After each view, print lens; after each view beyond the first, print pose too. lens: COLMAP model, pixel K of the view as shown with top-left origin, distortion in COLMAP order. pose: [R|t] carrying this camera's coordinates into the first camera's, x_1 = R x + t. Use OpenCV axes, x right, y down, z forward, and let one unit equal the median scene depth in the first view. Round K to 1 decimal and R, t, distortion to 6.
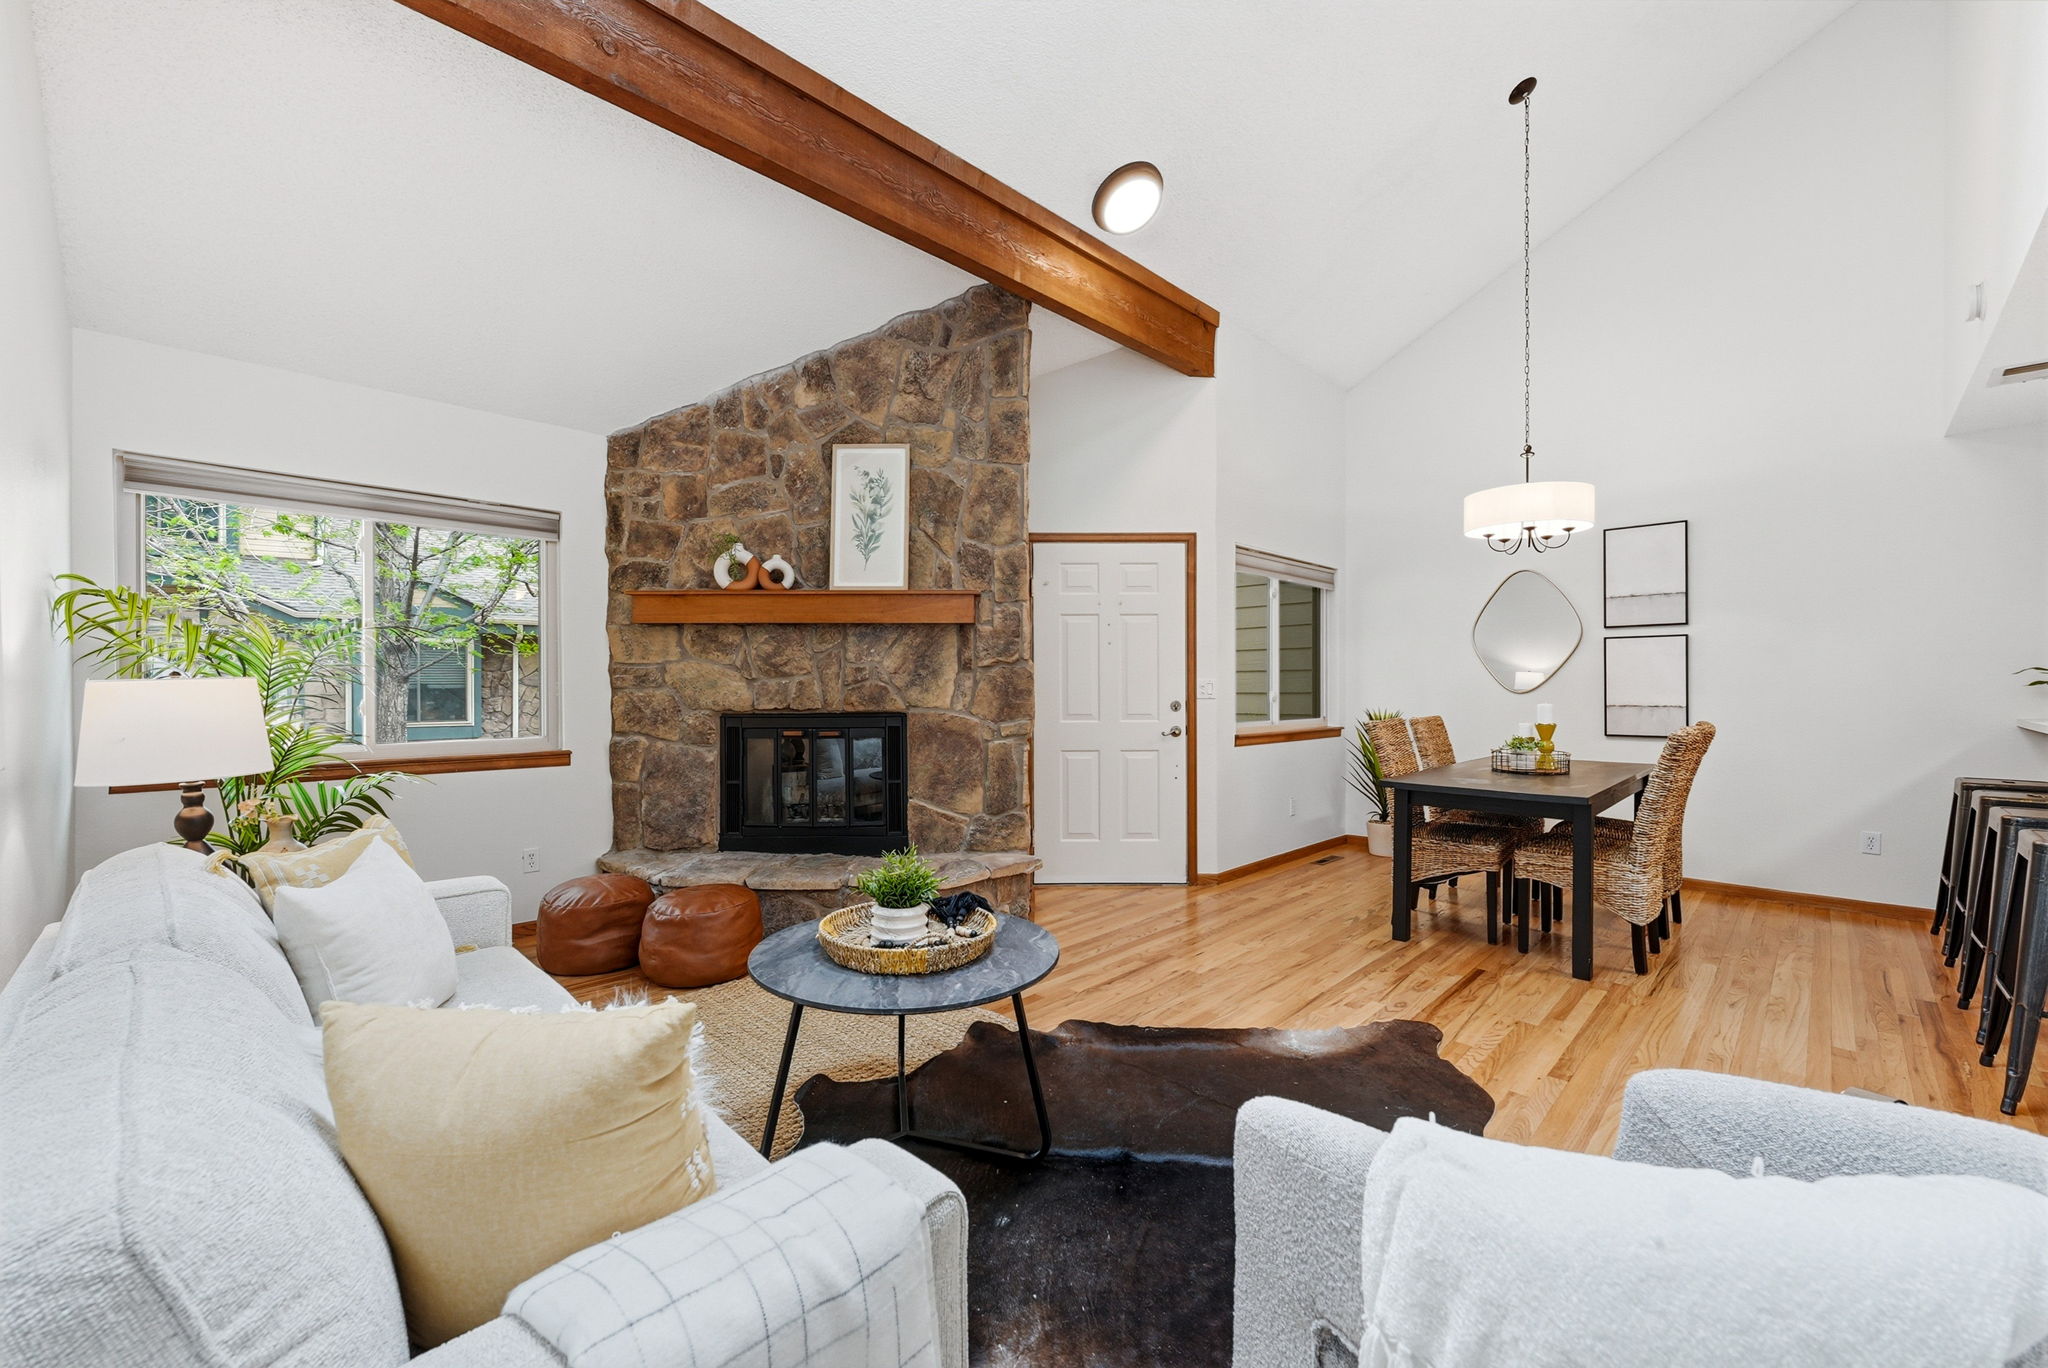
lens RADIAL K [[829.5, 0, 1021.2], [0, 829.5, 687.4], [0, 0, 1]] dist [-0.002666, -0.000096]
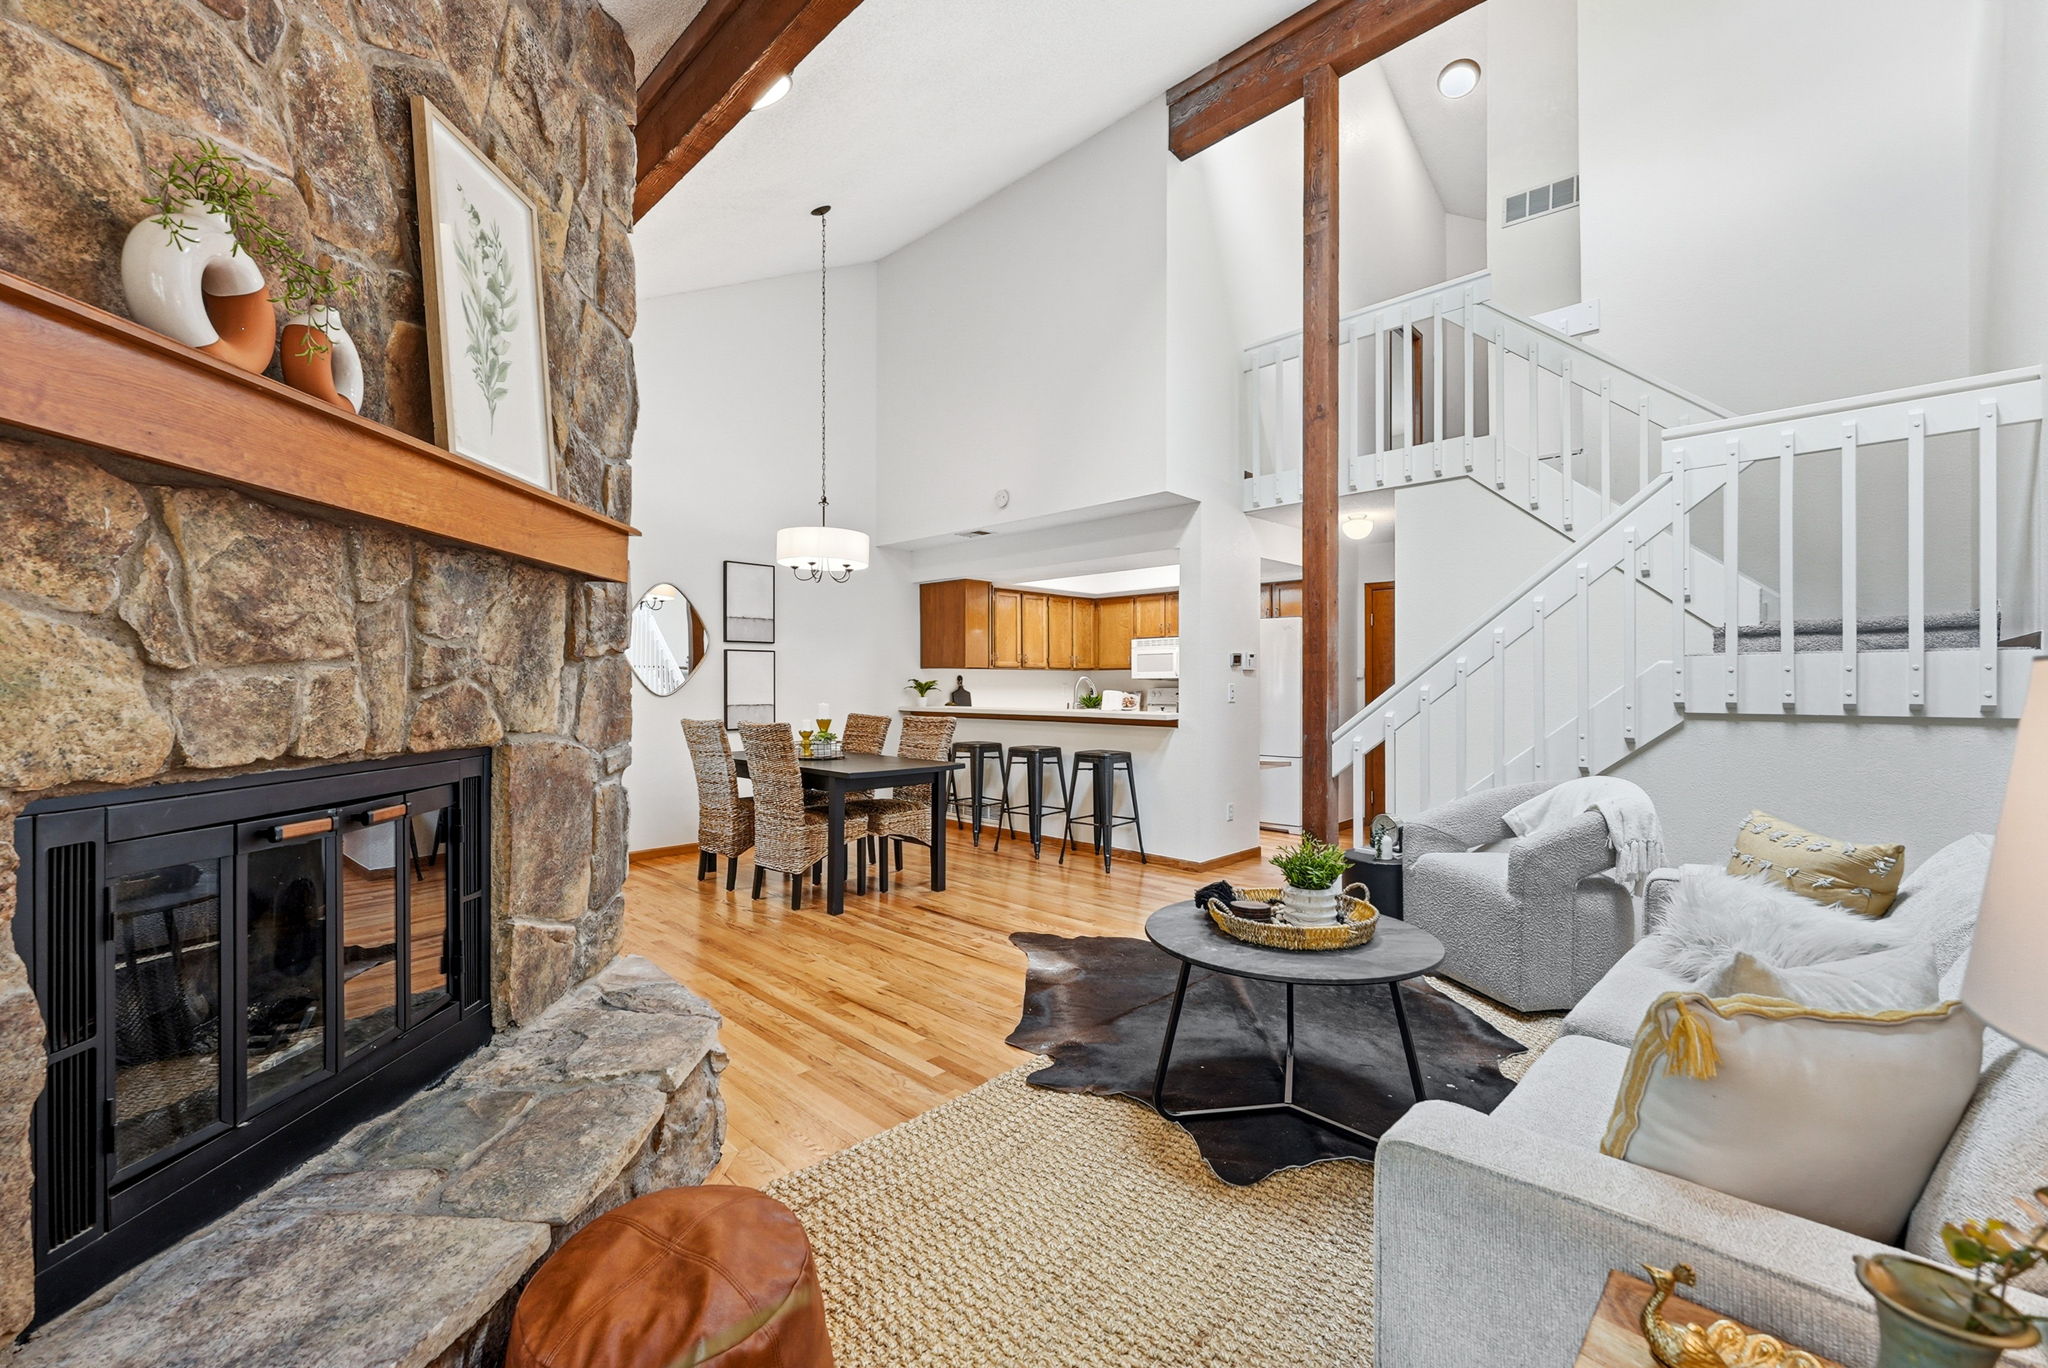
lens RADIAL K [[829.5, 0, 1021.2], [0, 829.5, 687.4], [0, 0, 1]] dist [-0.002666, -0.000096]
pose [[-0.011999, 0.000963, 0.999928, -0.628015], [0.004426, 0.999990, -0.000910, -0.001965], [-0.999918, 0.004414, -0.012003, 0.706015]]
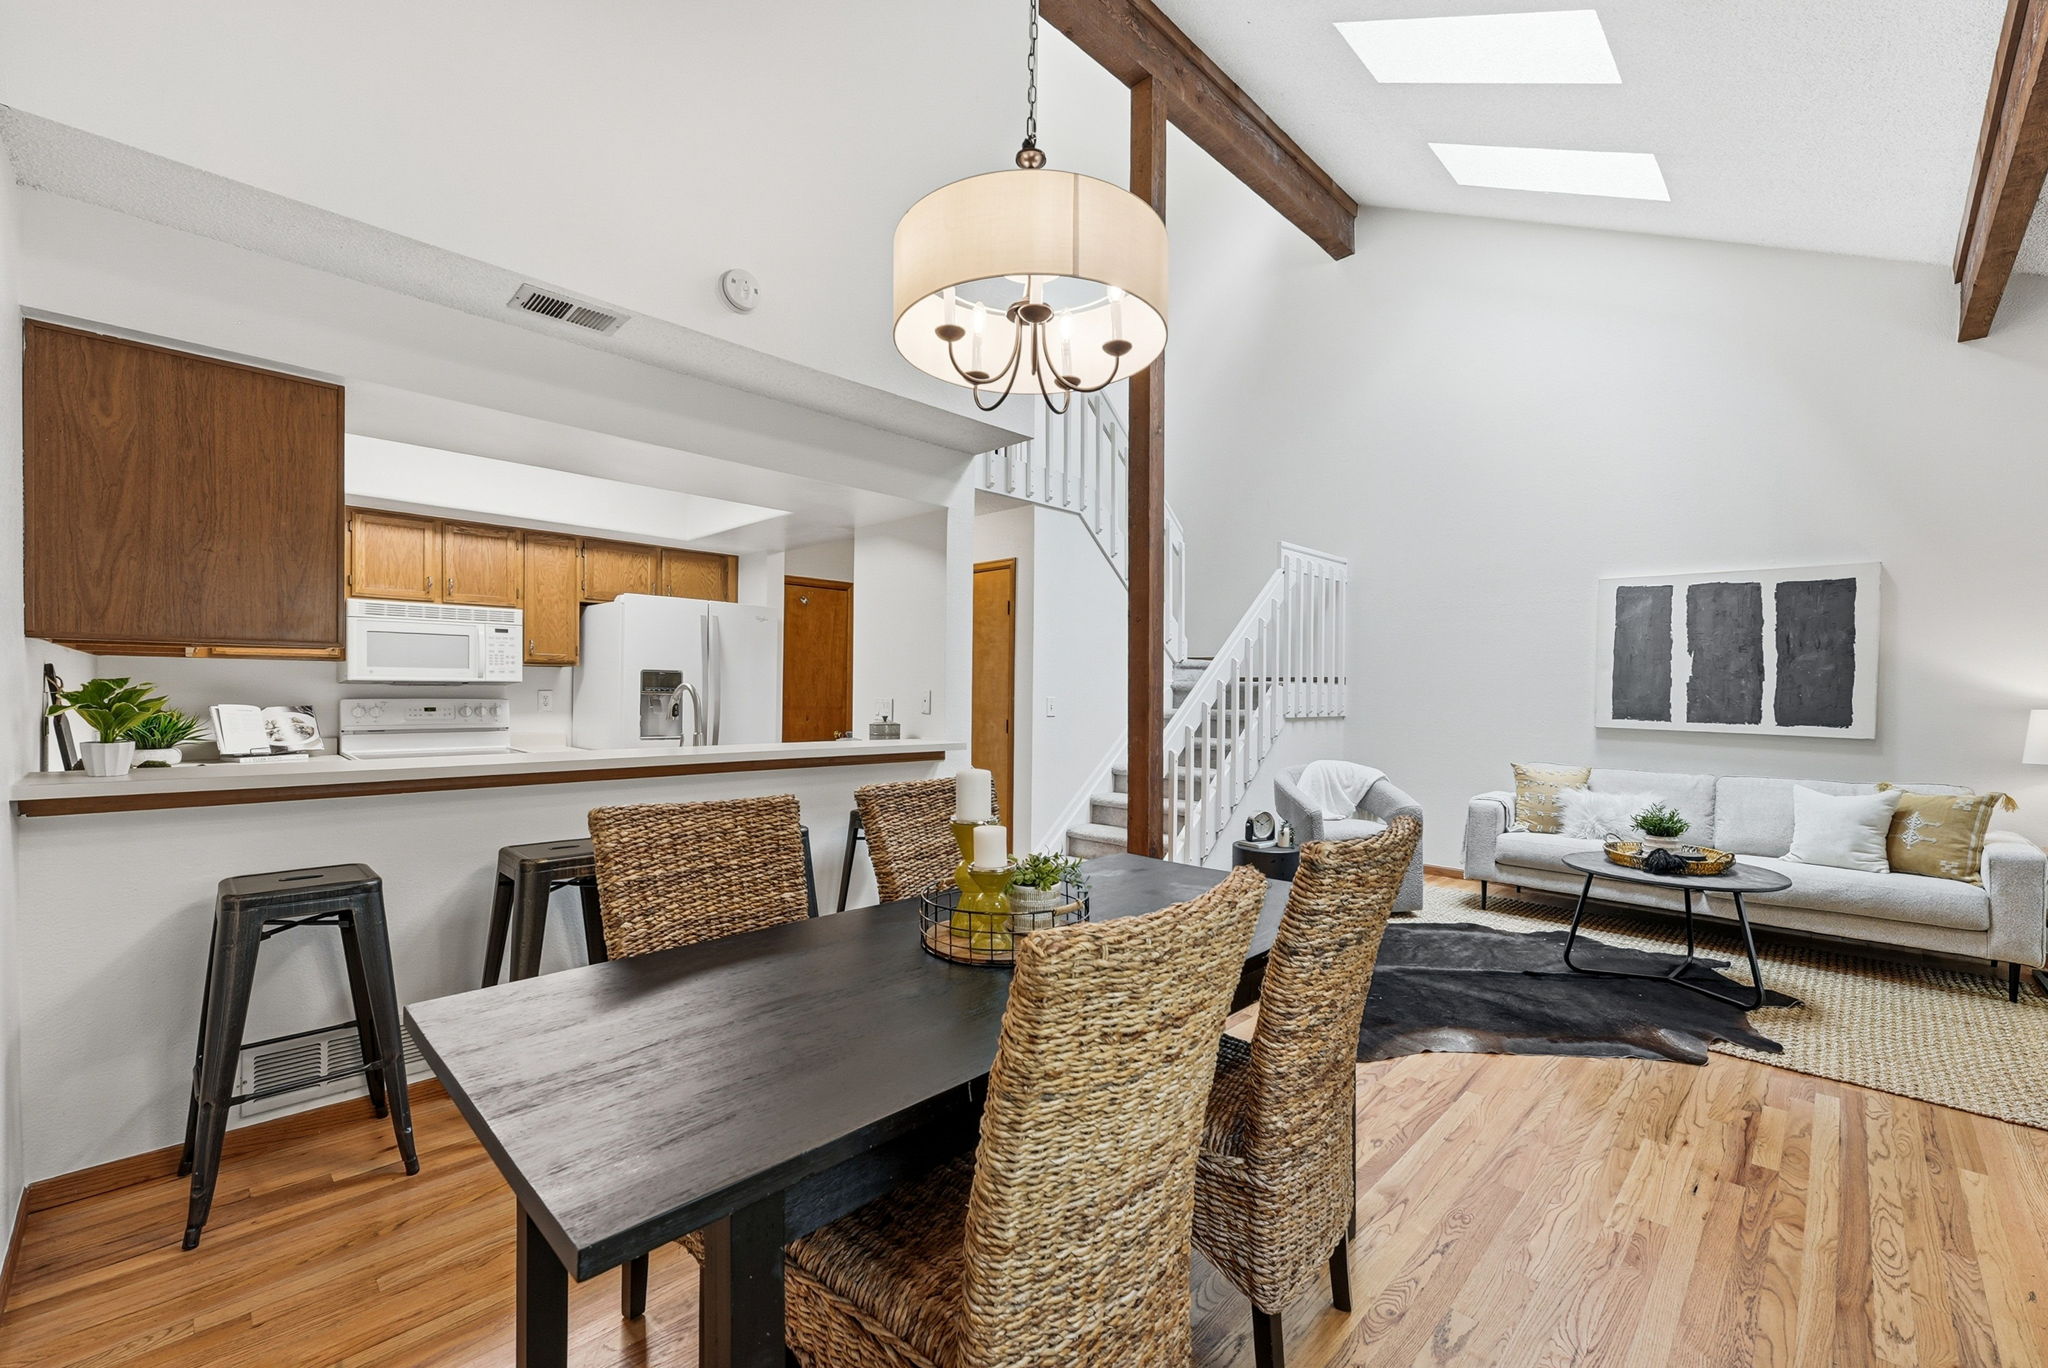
lens RADIAL K [[844.0, 0, 1036.7], [0, 844.0, 678.0], [0, 0, 1]] dist [0.000519, 0.000039]
pose [[-0.999881, -0.006500, -0.014000, 0.603661], [-0.006350, 0.999922, -0.010749, -0.021351], [0.014069, -0.010659, -0.999844, 1.398236]]
